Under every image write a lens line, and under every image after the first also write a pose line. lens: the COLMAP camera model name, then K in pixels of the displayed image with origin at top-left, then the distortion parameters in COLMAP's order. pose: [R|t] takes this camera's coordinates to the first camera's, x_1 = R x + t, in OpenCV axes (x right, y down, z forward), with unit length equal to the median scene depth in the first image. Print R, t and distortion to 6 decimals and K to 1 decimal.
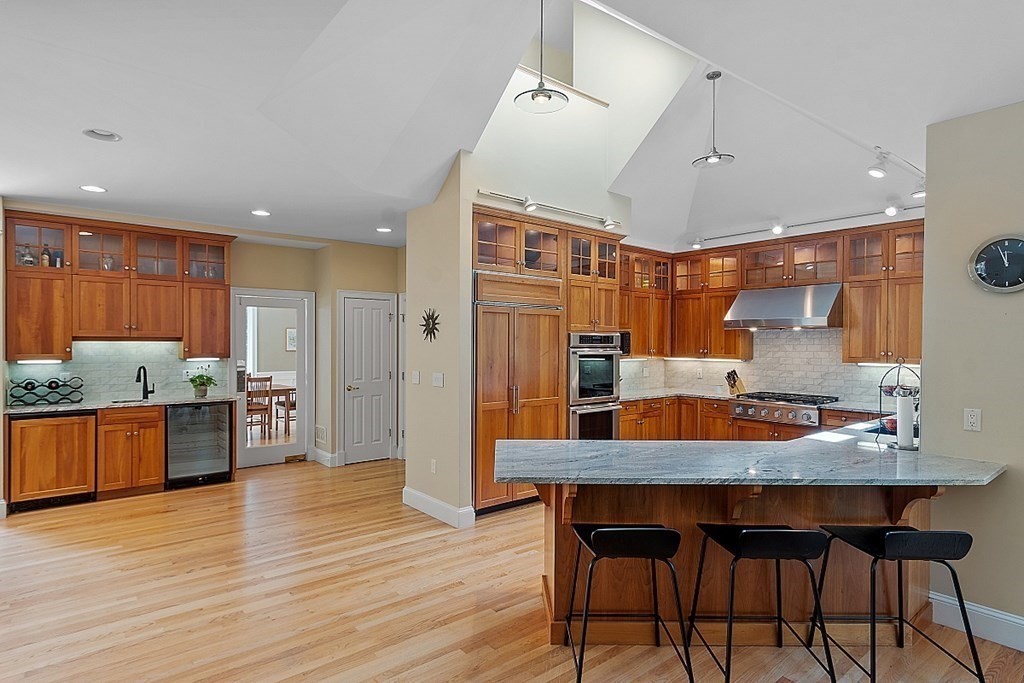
lens RADIAL K [[539.6, 0, 507.9], [0, 539.6, 343.9], [0, 0, 1]] dist [-0.000353, -0.000263]
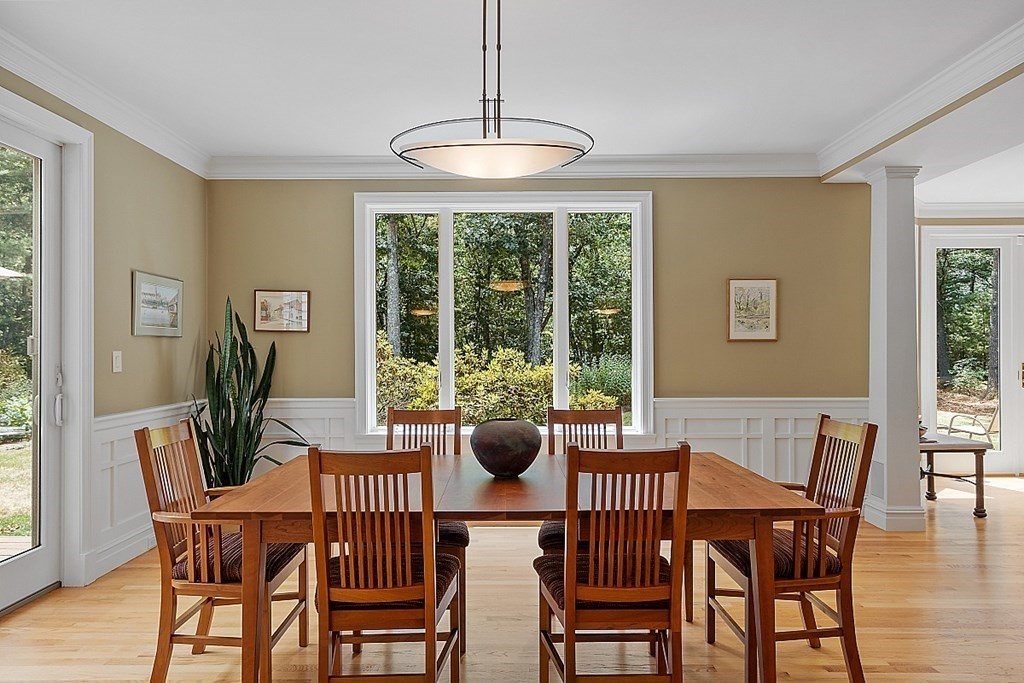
lens RADIAL K [[539.6, 0, 507.9], [0, 539.6, 343.9], [0, 0, 1]] dist [-0.000353, -0.000263]
pose [[0.742286, -0.012044, -0.669975, -0.482628], [0.008650, 0.999927, -0.008393, 0.031691], [0.670028, 0.000434, 0.742336, 1.102690]]
